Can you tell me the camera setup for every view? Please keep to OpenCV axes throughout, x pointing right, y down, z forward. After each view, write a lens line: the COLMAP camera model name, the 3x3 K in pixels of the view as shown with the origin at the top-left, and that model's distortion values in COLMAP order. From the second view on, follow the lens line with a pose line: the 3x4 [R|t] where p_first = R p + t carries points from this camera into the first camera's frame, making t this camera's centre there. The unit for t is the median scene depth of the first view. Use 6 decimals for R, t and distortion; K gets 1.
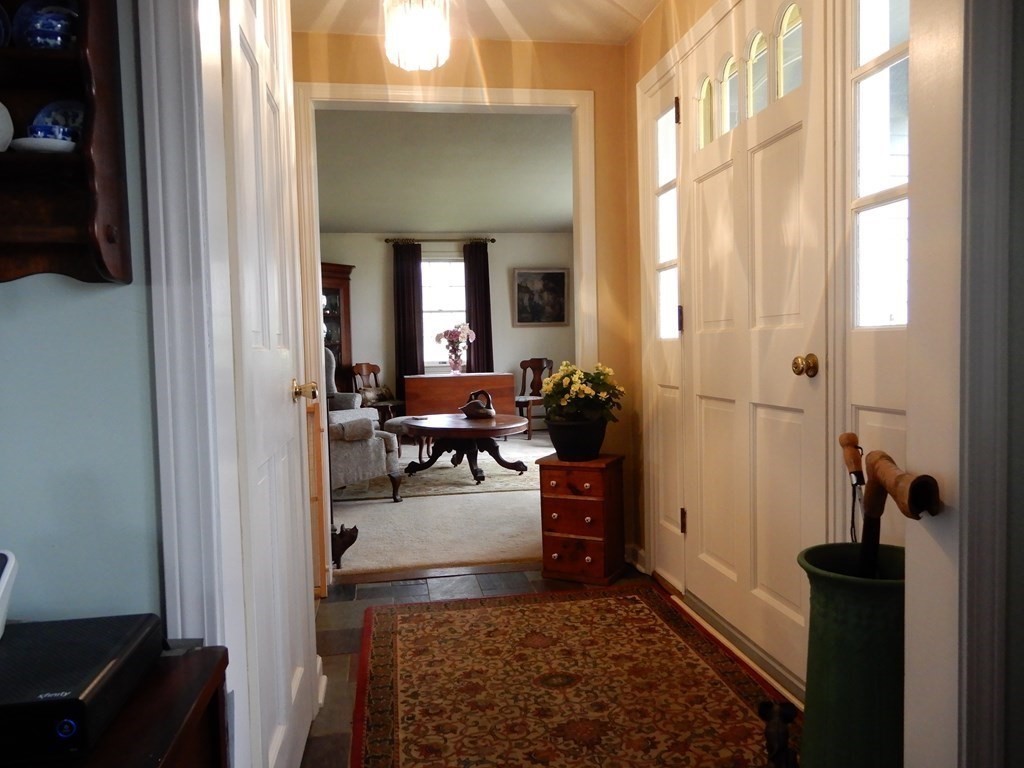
lens RADIAL K [[728.1, 0, 511.2], [0, 728.1, 381.0], [0, 0, 1]] dist [0.004350, -0.000276]
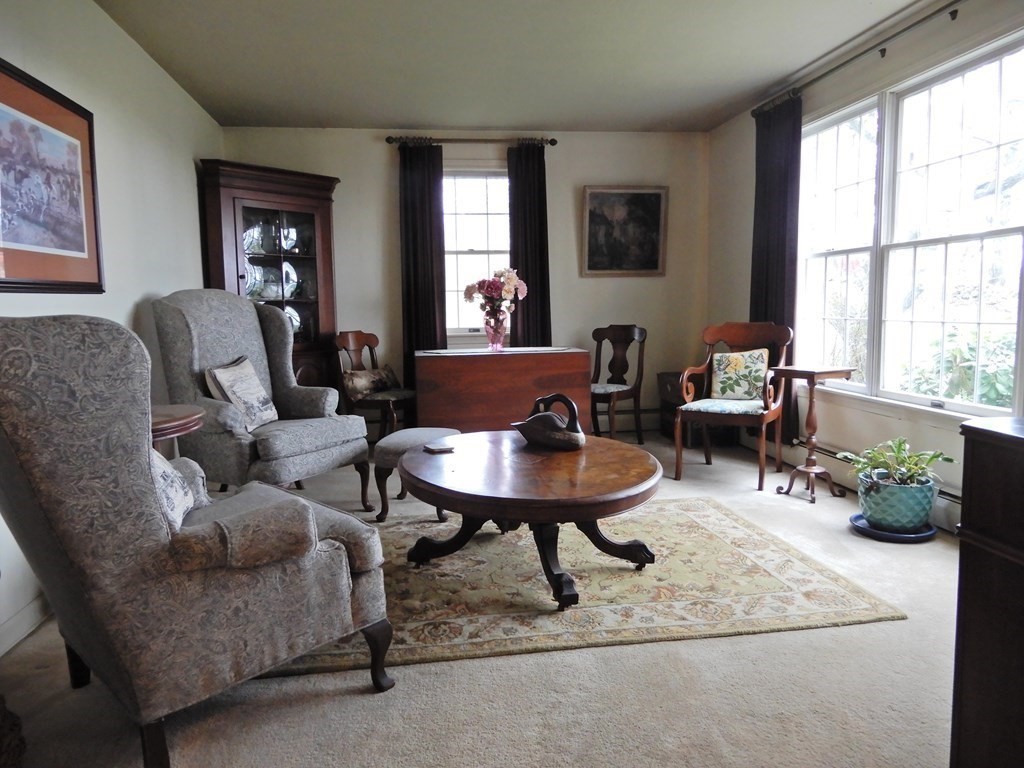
lens RADIAL K [[728.1, 0, 511.2], [0, 728.1, 381.0], [0, 0, 1]] dist [0.004350, -0.000276]
pose [[0.999539, 0.010861, -0.028364, -0.042954], [-0.009175, 0.998221, 0.058910, -0.019090], [0.028953, -0.058622, 0.997860, 0.351635]]
